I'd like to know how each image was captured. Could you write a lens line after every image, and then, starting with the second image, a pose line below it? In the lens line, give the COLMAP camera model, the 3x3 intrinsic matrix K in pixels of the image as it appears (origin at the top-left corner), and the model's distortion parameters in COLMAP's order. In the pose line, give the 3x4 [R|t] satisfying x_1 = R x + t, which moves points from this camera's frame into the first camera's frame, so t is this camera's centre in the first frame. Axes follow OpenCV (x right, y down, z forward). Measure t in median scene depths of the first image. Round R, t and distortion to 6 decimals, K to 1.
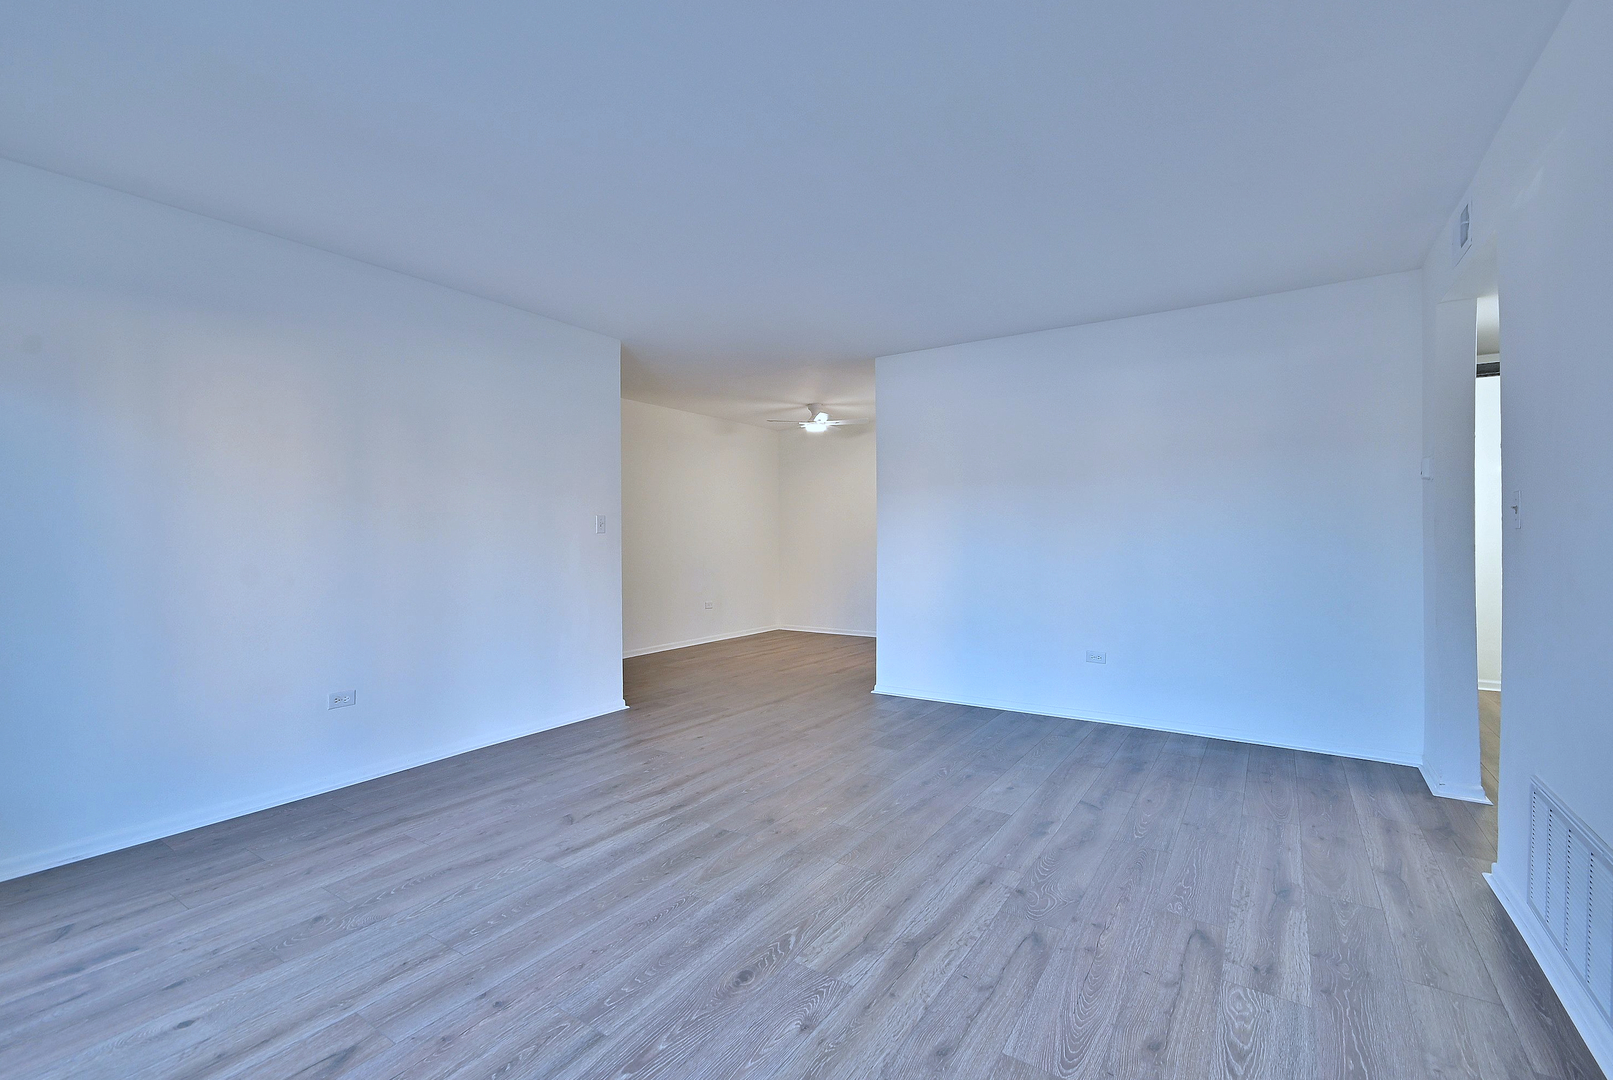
lens RADIAL K [[706.4, 0, 808.0], [0, 706.4, 527.8], [0, 0, 1]] dist [0.003472, 0.000517]
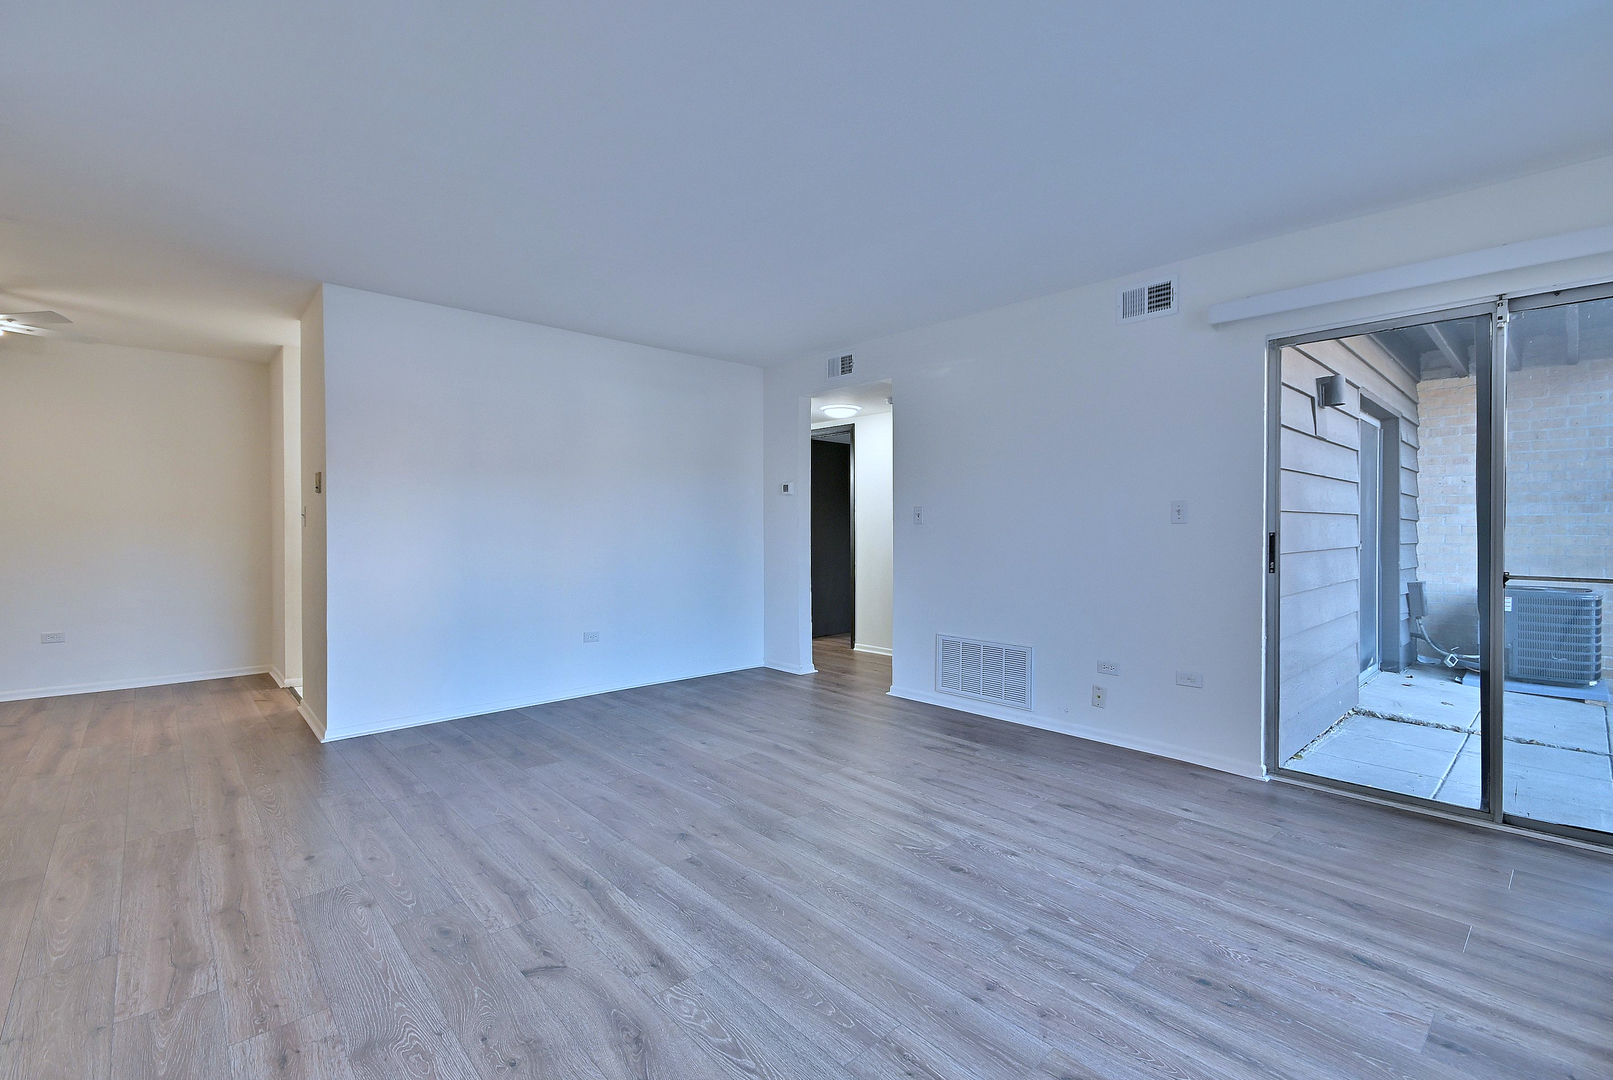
lens RADIAL K [[706.4, 0, 808.0], [0, 706.4, 527.8], [0, 0, 1]] dist [0.003472, 0.000517]
pose [[0.234148, 0.003450, 0.972195, -0.902277], [-0.012362, 0.999923, -0.000571, 0.011552], [-0.972122, -0.011885, 0.234173, 0.623210]]
